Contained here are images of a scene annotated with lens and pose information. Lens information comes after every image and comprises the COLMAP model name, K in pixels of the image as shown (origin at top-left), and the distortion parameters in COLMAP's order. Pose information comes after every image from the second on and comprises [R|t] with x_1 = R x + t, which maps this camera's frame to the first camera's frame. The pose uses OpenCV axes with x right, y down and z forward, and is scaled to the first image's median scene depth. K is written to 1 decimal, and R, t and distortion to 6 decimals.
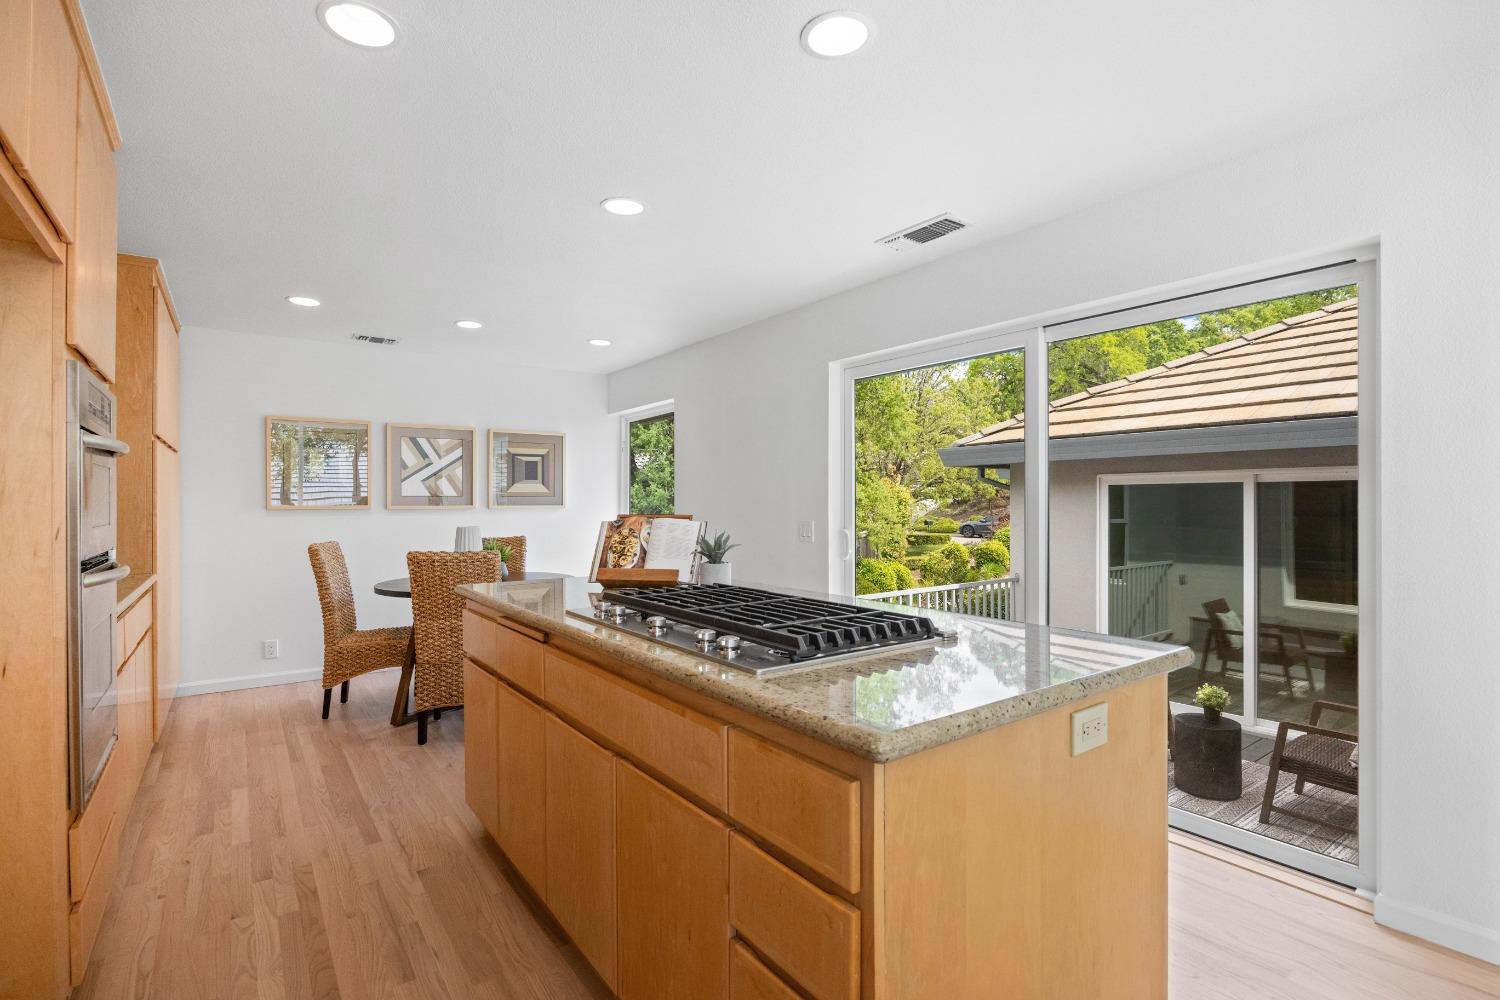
lens RADIAL K [[718.2, 0, 750.2], [0, 718.2, 501.8], [0, 0, 1]] dist [-0.002874, -0.000122]
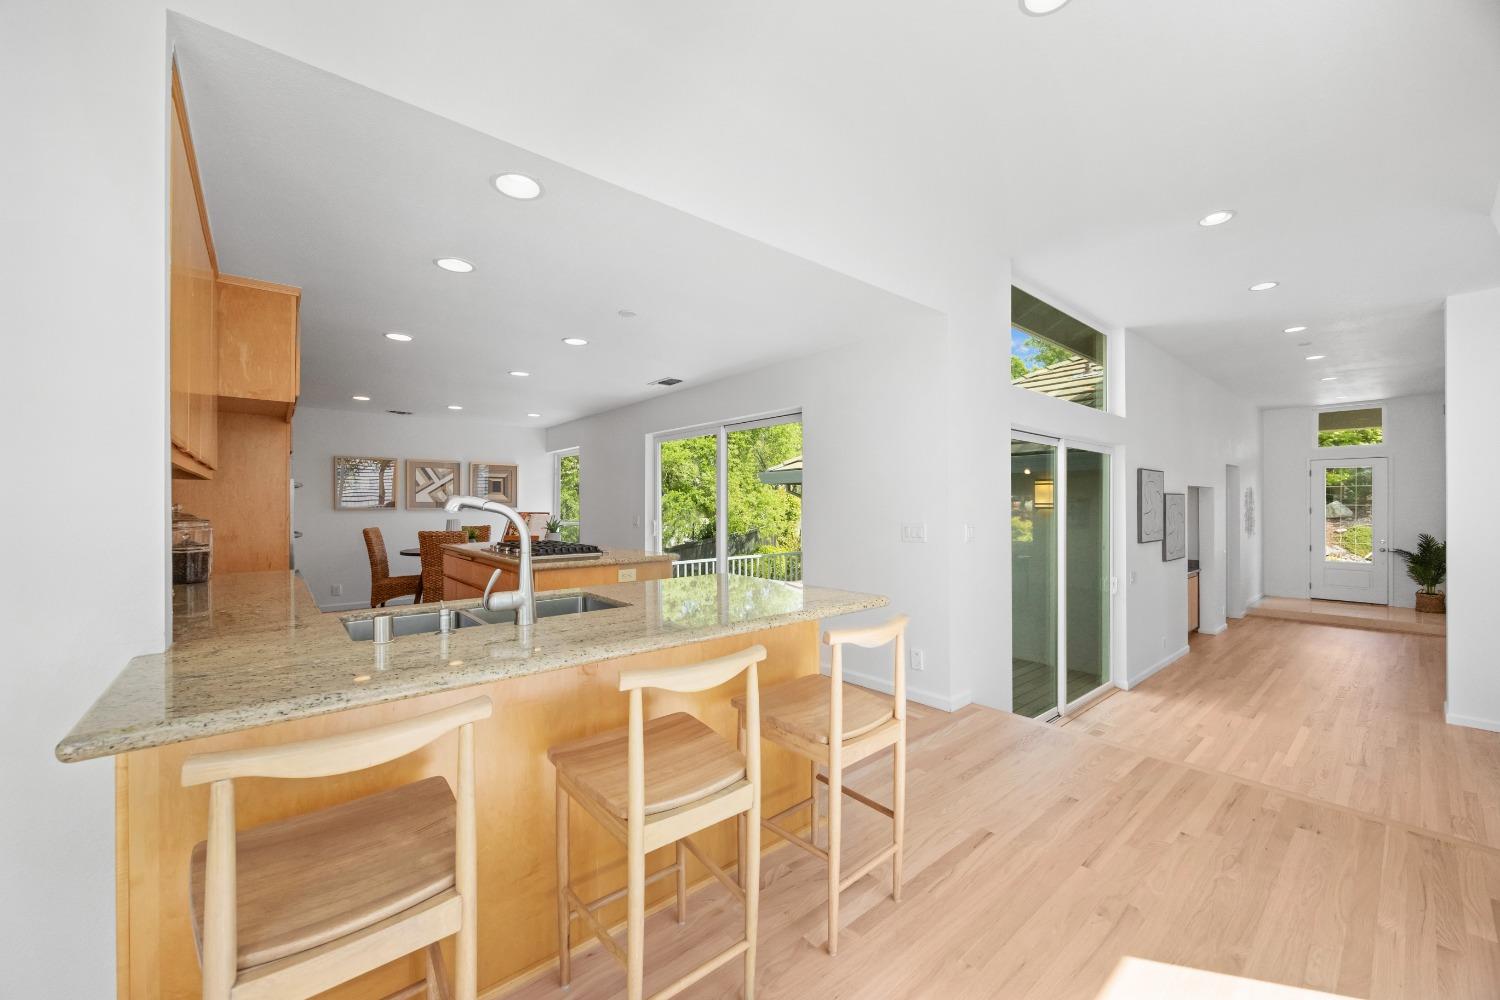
lens RADIAL K [[568.5, 0, 750.5], [0, 568.5, 502.8], [0, 0, 1]] dist [0.000668, 0.000016]
pose [[0.997003, 0.001279, 0.077359, 0.249206], [-0.001040, 0.999995, -0.003127, -0.002922], [-0.077362, 0.003037, 0.996998, -0.503070]]
